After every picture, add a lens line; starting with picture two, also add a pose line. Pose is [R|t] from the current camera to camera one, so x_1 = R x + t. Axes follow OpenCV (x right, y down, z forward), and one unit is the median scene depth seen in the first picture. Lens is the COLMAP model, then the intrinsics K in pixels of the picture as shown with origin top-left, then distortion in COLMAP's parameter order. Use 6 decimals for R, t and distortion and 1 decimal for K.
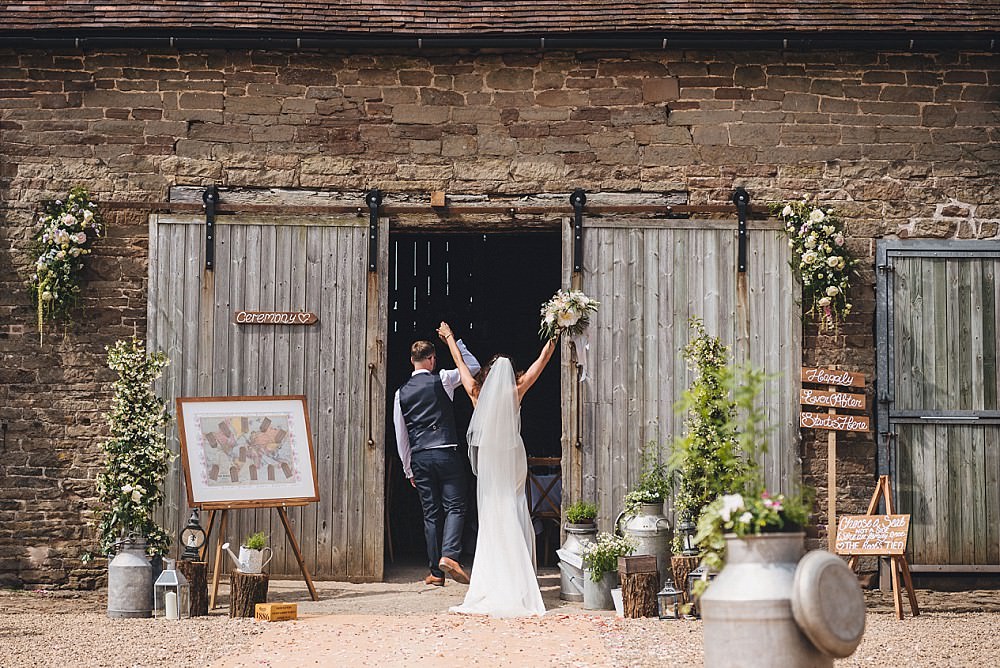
lens RADIAL K [[2011.2, 0, 500.0], [0, 2011.2, 334.0], [0, 0, 1]] dist [0.020205, 0.005919]
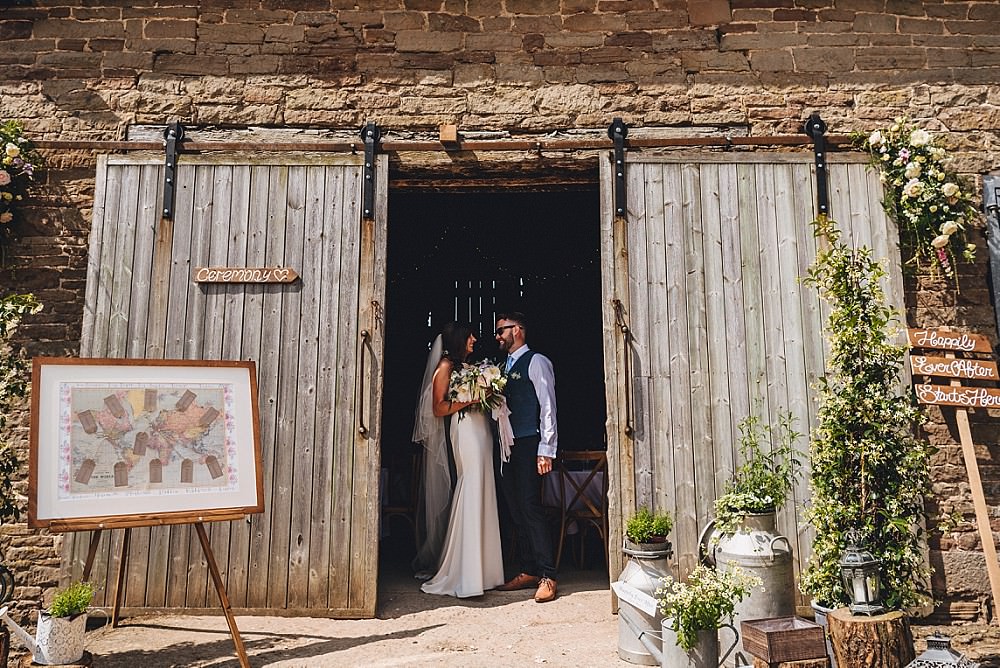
lens RADIAL K [[721.9, 0, 511.5], [0, 721.9, 335.1], [0, 0, 1]] dist [0.005047, 0.000707]
pose [[0.999038, -0.018601, -0.039709, 0.005459], [0.013804, 0.992937, -0.117833, 0.050717], [0.041620, 0.117172, 0.992239, 0.715971]]
